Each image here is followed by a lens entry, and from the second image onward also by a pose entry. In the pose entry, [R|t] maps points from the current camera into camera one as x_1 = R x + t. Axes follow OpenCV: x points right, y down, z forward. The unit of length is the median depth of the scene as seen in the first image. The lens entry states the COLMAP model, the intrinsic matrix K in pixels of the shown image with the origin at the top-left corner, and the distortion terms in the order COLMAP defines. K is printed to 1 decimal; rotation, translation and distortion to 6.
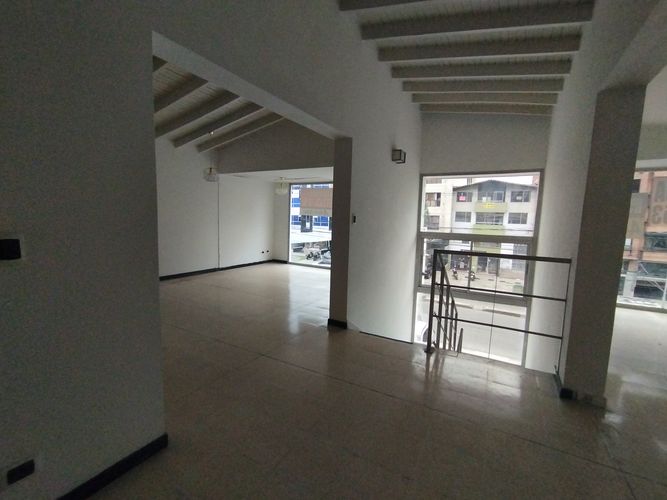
lens RADIAL K [[305.3, 0, 335.7], [0, 305.3, 250.1], [0, 0, 1]] dist [-0.031712, 0.024456]
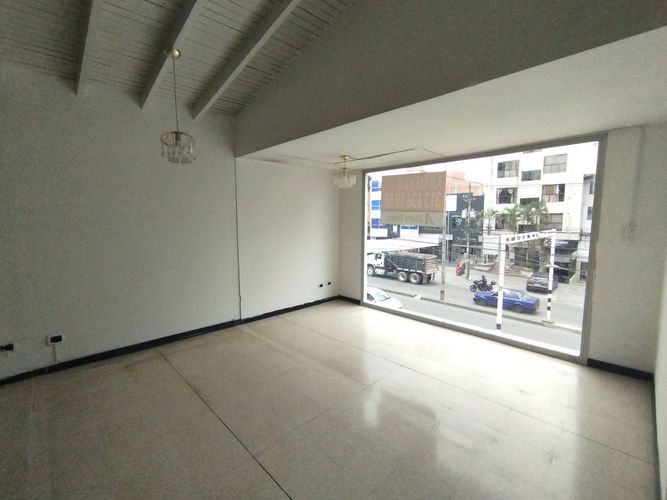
lens RADIAL K [[305.3, 0, 335.7], [0, 305.3, 250.1], [0, 0, 1]] dist [-0.031712, 0.024456]
pose [[0.960051, -0.007254, -0.279732, -0.035843], [0.004387, 0.999931, -0.010872, -0.057095], [0.279792, 0.009211, 0.960016, 0.409032]]
